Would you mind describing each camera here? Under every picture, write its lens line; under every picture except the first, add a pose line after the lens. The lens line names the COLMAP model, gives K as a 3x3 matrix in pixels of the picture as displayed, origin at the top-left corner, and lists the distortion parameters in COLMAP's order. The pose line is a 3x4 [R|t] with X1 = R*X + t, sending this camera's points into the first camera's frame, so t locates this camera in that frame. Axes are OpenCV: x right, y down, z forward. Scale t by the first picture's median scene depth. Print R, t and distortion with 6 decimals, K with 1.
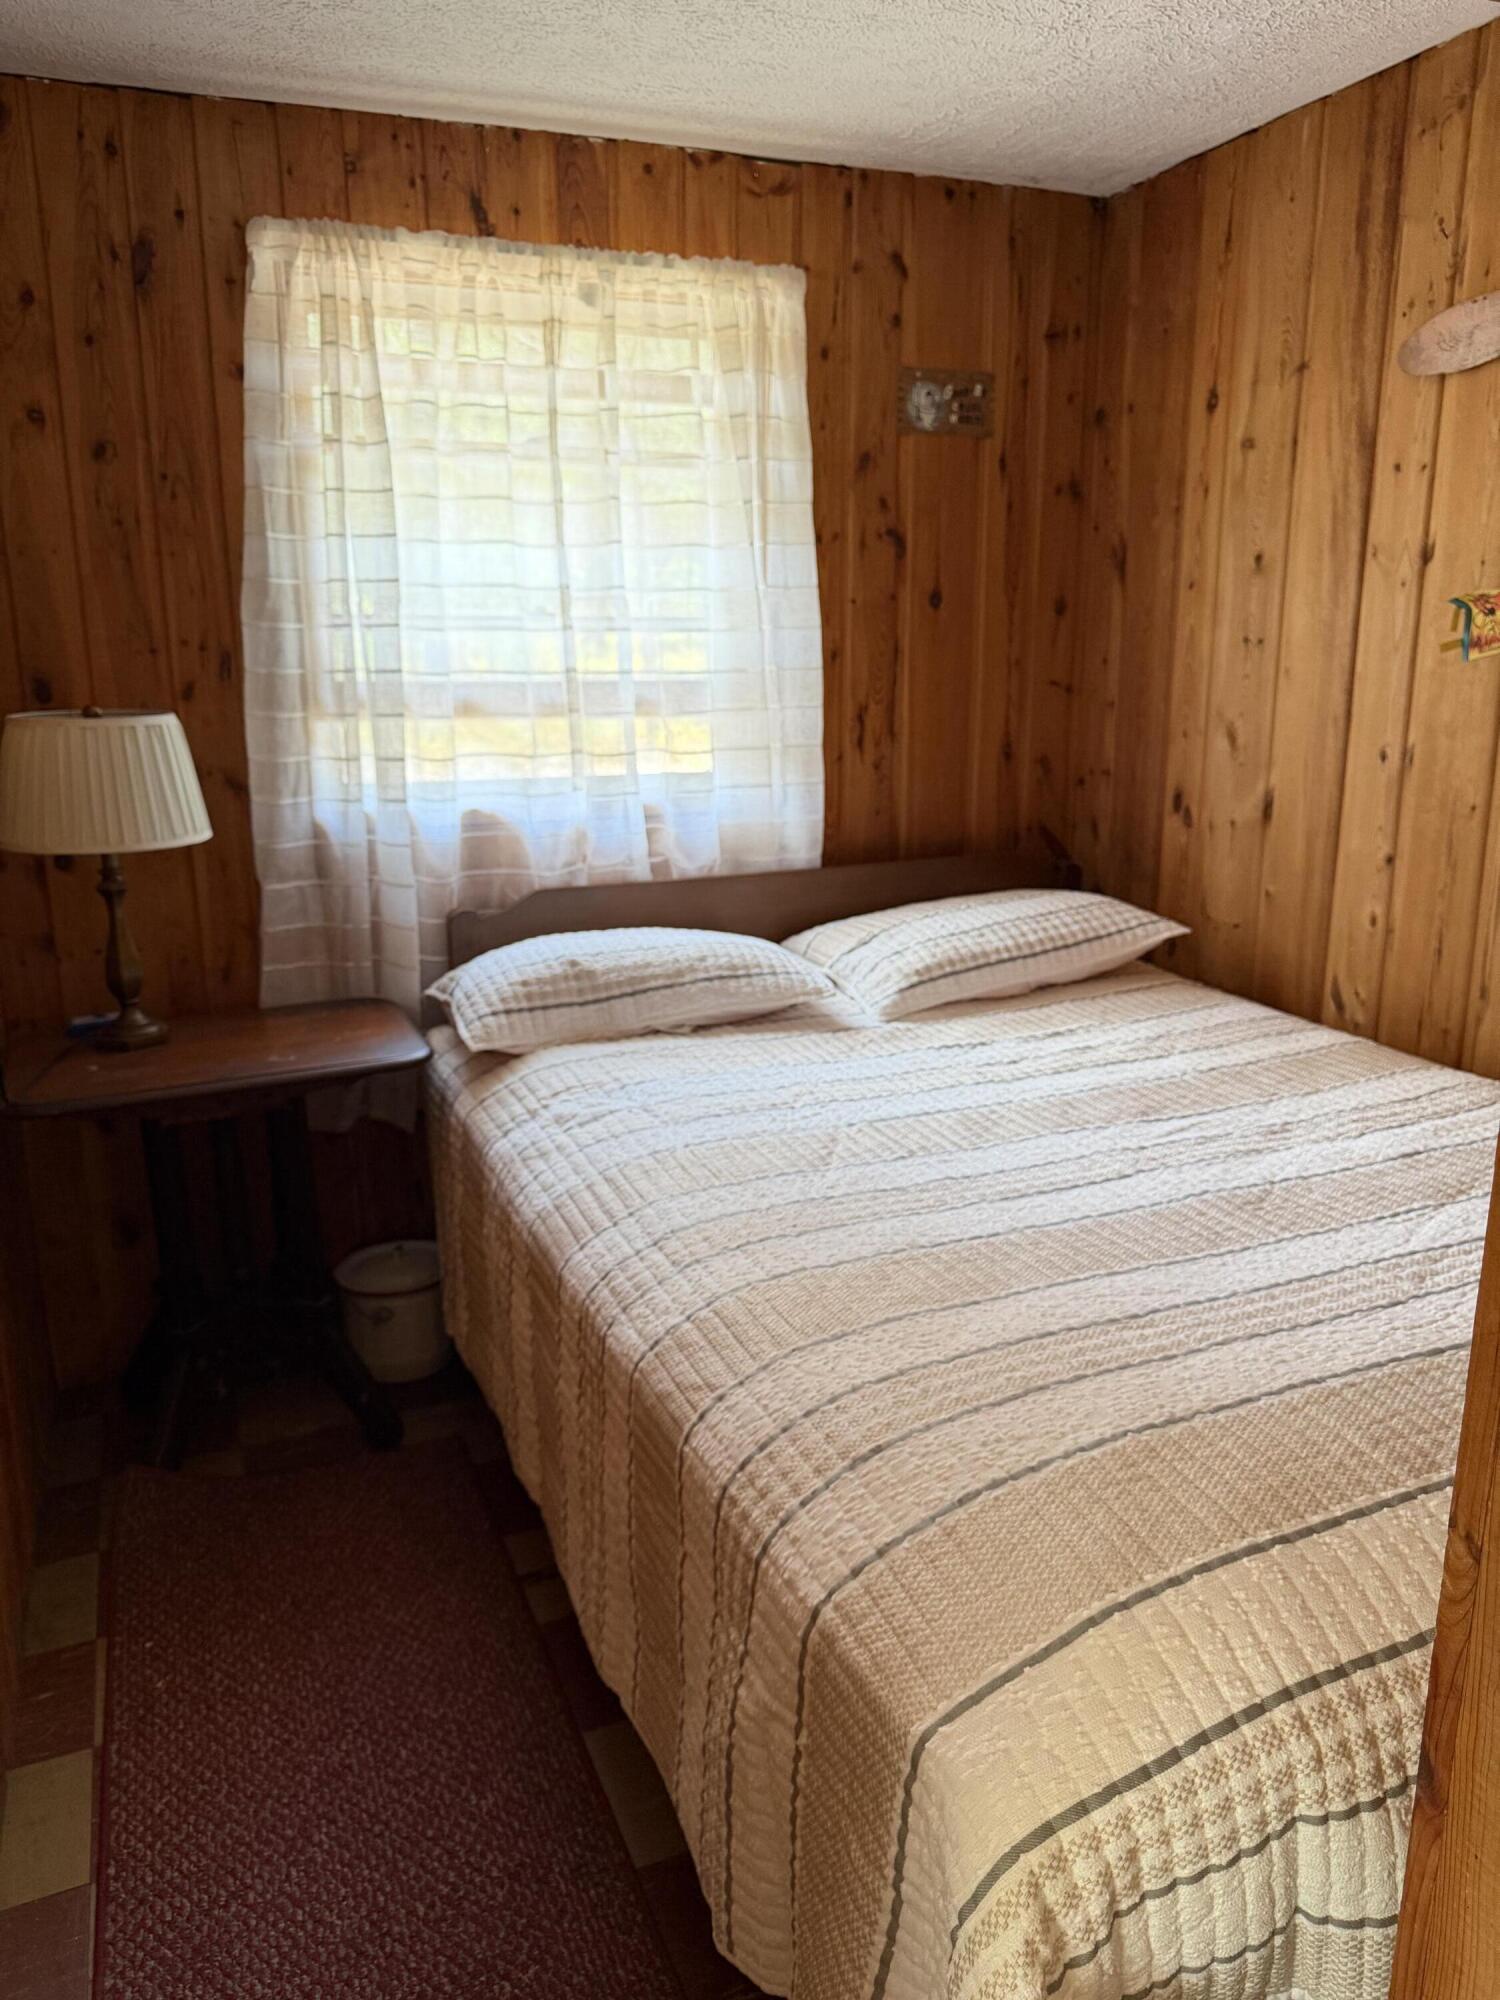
lens RADIAL K [[1415.3, 0, 749.8], [0, 1415.3, 1002.0], [0, 0, 1]] dist [0.003280, 0.002245]
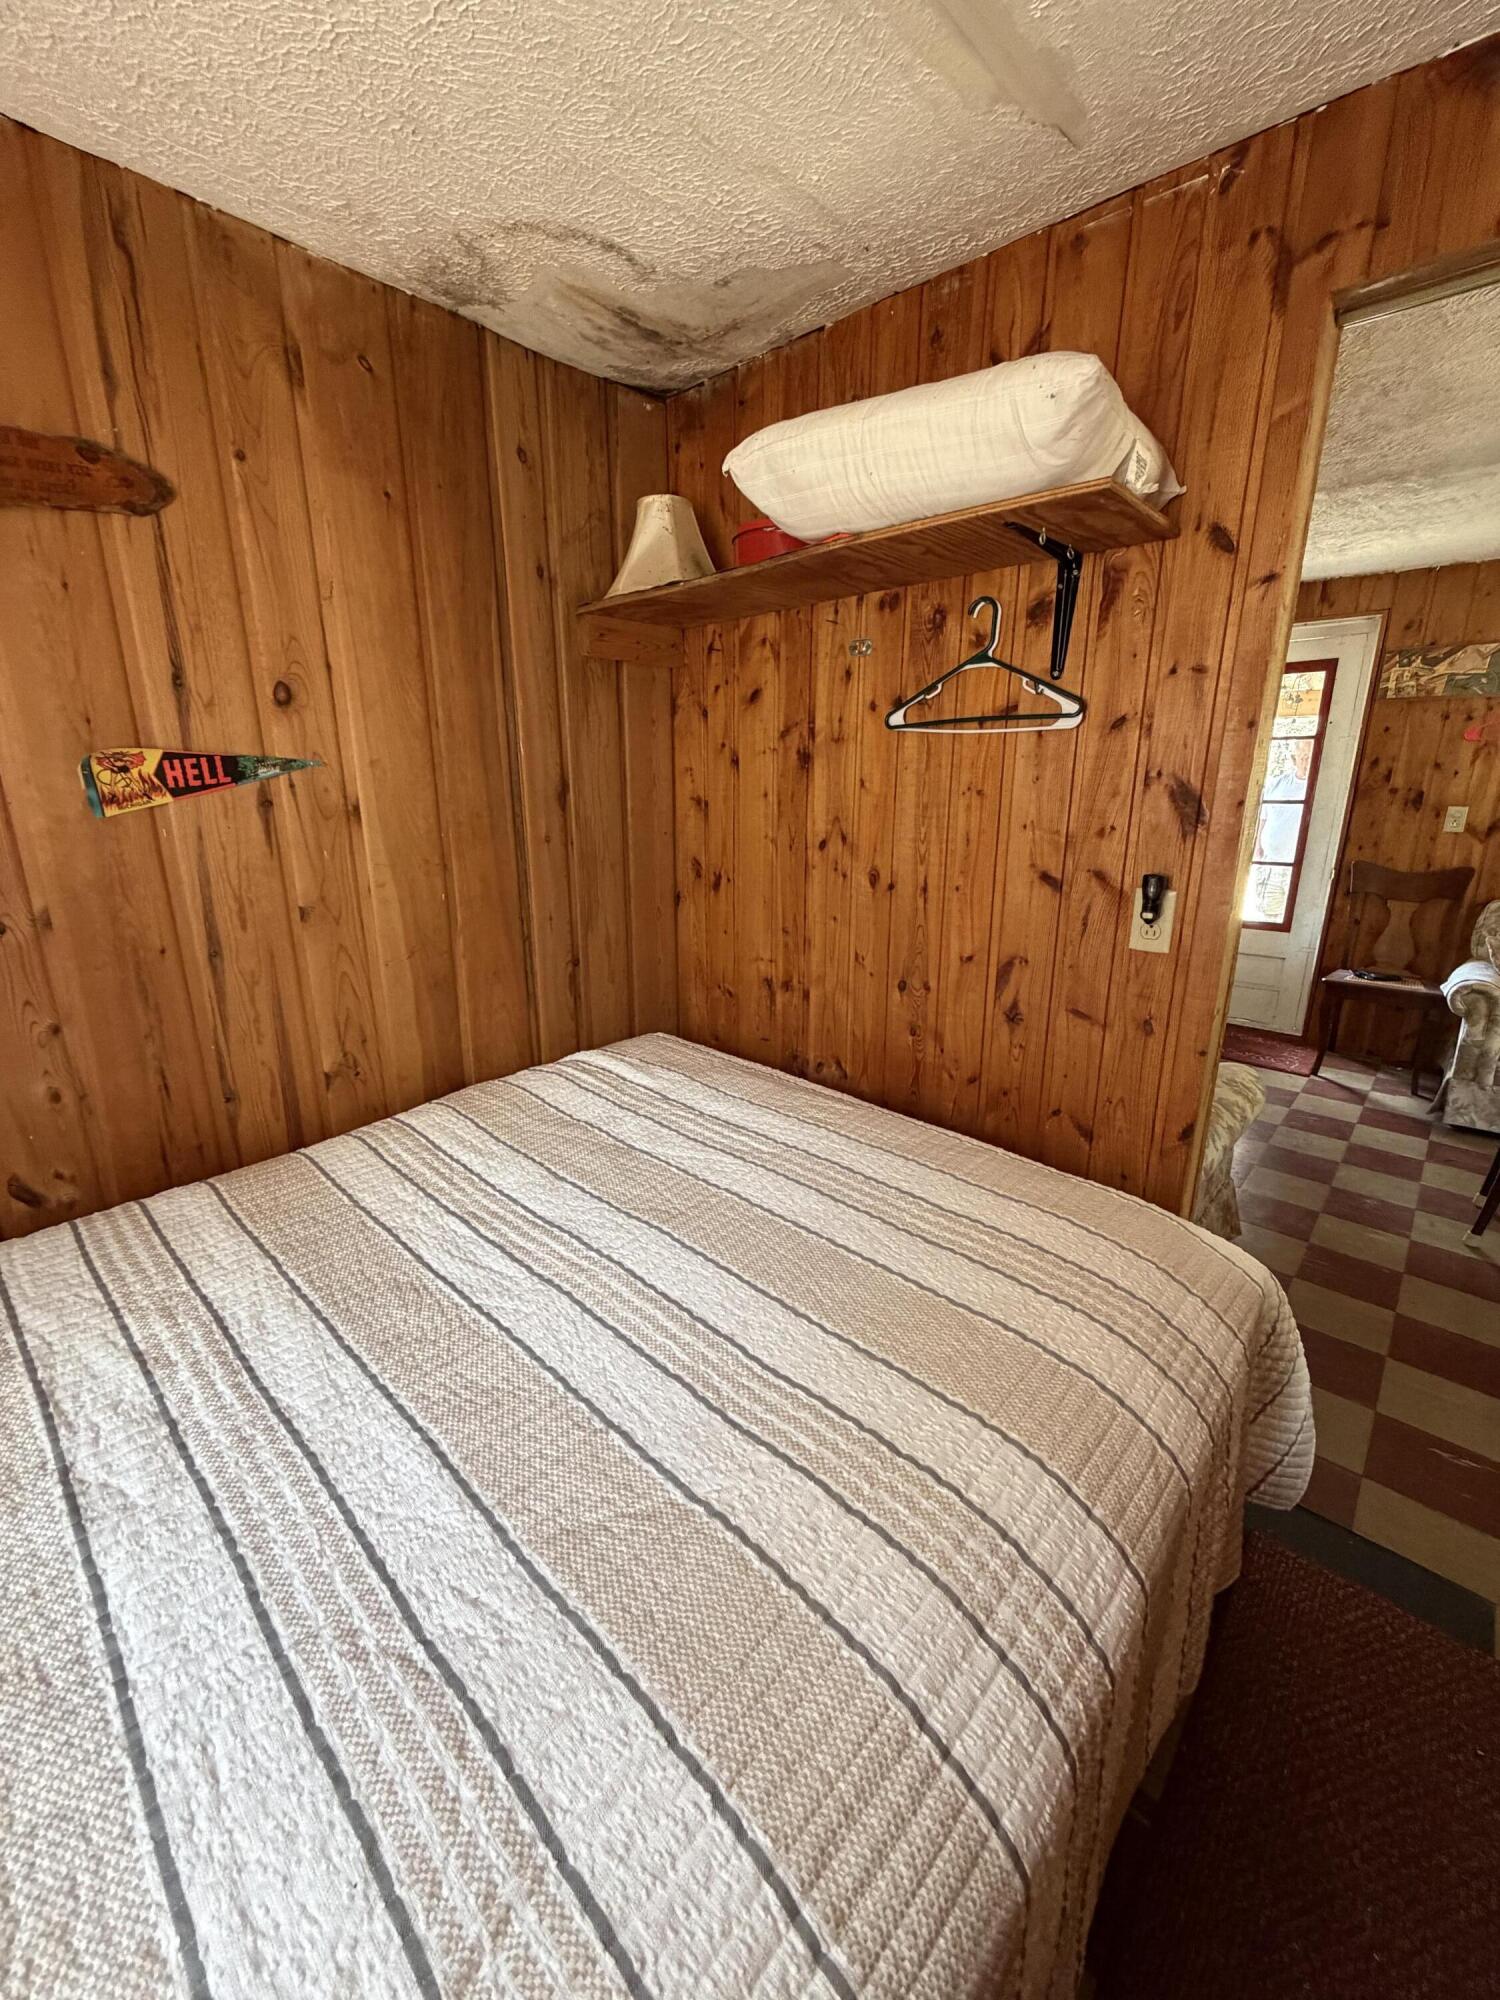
lens RADIAL K [[799.0, 0, 753.1], [0, 799.0, 996.5], [0, 0, 1]] dist [0.001258, 0.000245]
pose [[-0.412508, -0.245593, 0.877223, -0.225870], [0.231954, 0.902914, 0.361860, -0.226763], [-0.880928, 0.352746, -0.315494, 0.824539]]
